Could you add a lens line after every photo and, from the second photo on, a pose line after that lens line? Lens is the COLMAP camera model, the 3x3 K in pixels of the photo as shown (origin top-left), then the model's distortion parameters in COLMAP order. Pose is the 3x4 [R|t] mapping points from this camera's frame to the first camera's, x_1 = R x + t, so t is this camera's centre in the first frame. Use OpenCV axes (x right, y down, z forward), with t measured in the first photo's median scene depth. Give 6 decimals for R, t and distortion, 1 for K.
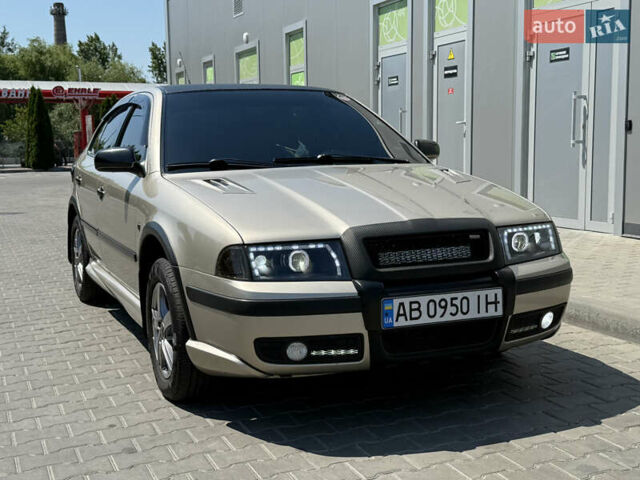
lens RADIAL K [[827.0, 0, 320.0], [0, 827.0, 240.0], [0, 0, 1]] dist [0.114488, -0.021848]
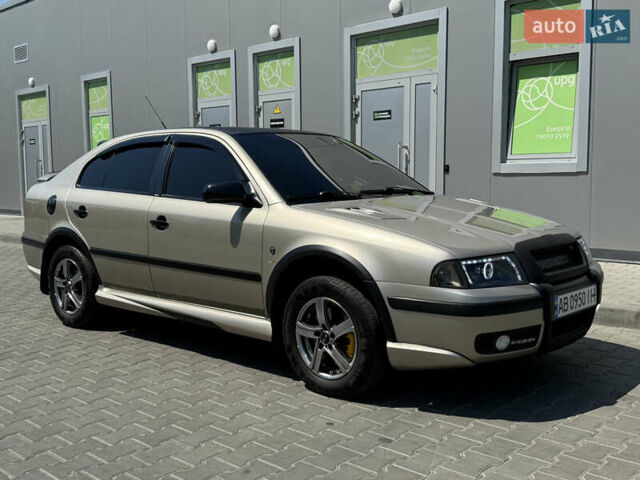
lens RADIAL K [[676.9, 0, 320.0], [0, 676.9, 240.0], [0, 0, 1]] dist [0.233922, -0.566297]
pose [[0.913358, -0.030990, 0.405977, -0.474556], [0.042832, 0.998880, -0.020113, -0.008172], [-0.404899, 0.035759, 0.913662, 0.102906]]
